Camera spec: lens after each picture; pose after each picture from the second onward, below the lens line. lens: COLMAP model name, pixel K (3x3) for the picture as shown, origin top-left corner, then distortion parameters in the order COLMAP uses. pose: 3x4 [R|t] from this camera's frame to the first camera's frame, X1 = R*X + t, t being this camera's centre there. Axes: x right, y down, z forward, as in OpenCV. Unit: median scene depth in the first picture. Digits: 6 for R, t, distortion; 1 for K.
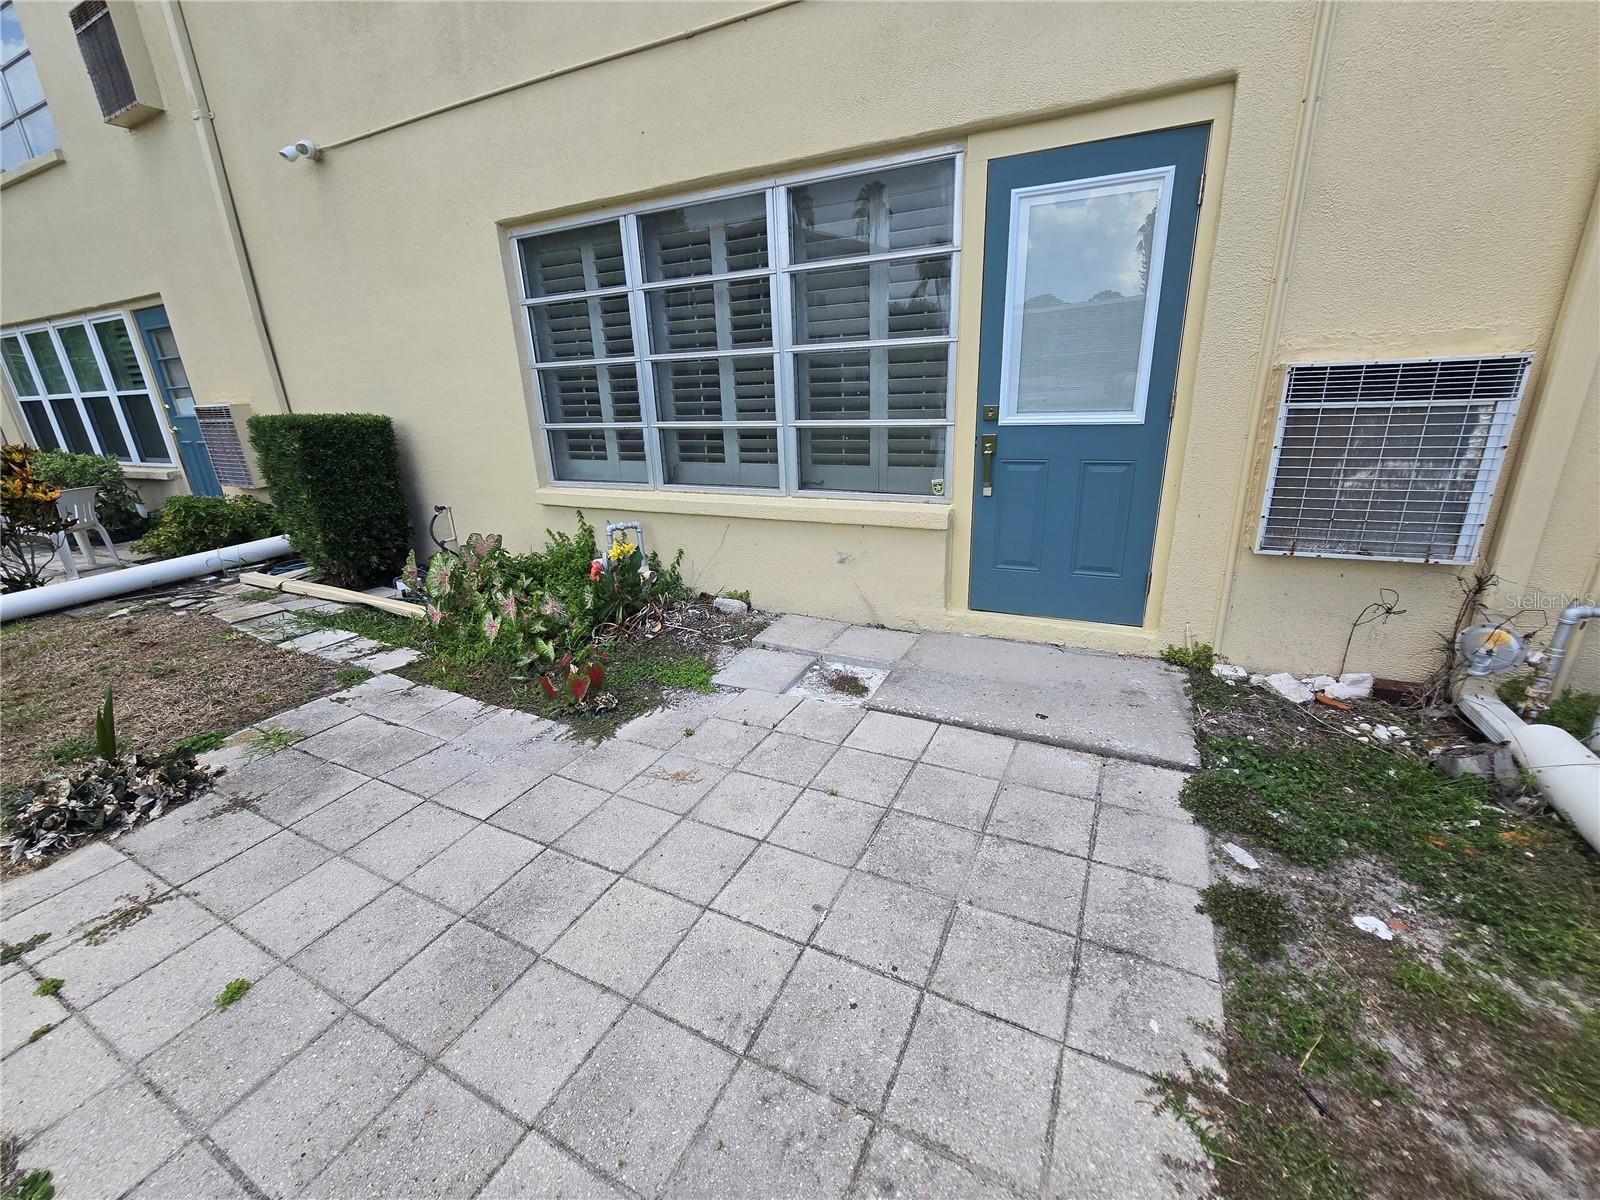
lens RADIAL K [[657.8, 0, 798.5], [0, 657.8, 601.9], [0, 0, 1]] dist [-0.009013, 0.002799]
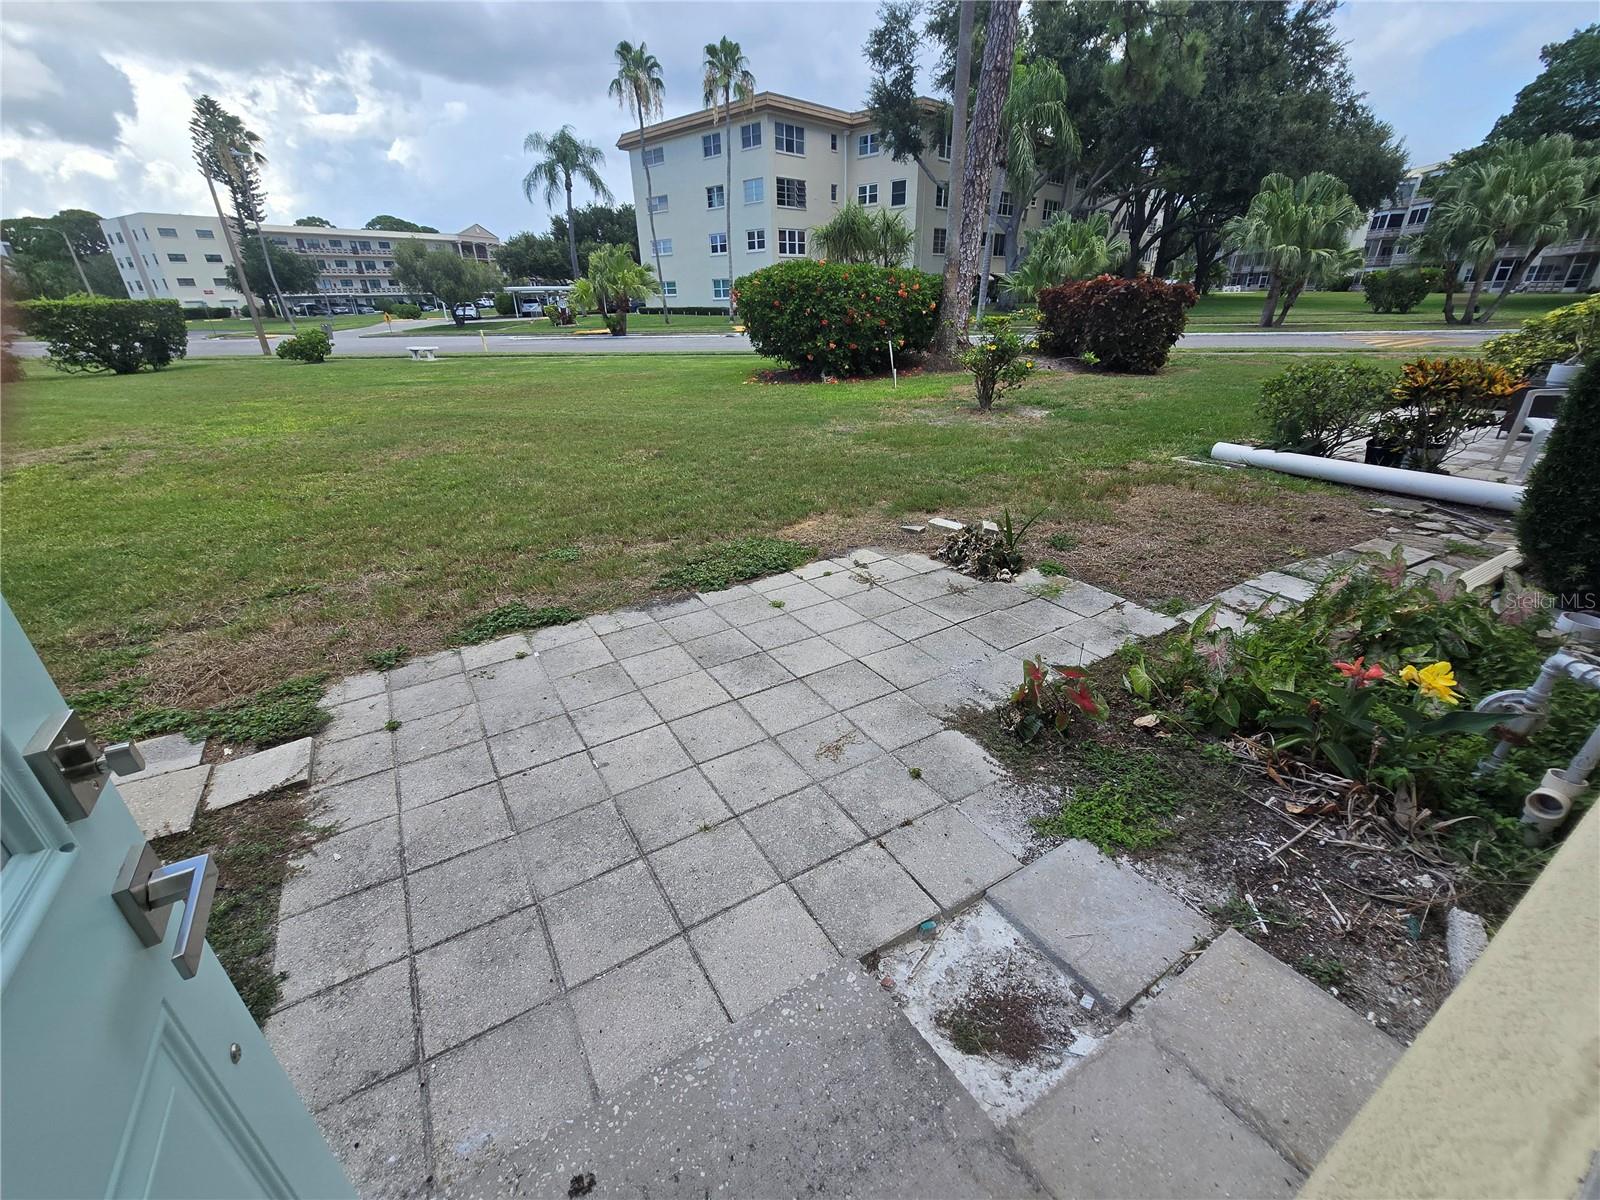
lens RADIAL K [[657.8, 0, 798.5], [0, 657.8, 601.9], [0, 0, 1]] dist [-0.009013, 0.002799]
pose [[-0.514356, 0.410039, -0.753197, 0.449528], [-0.235673, 0.776885, 0.583874, -0.422629], [0.824558, 0.477827, -0.302960, 1.024281]]
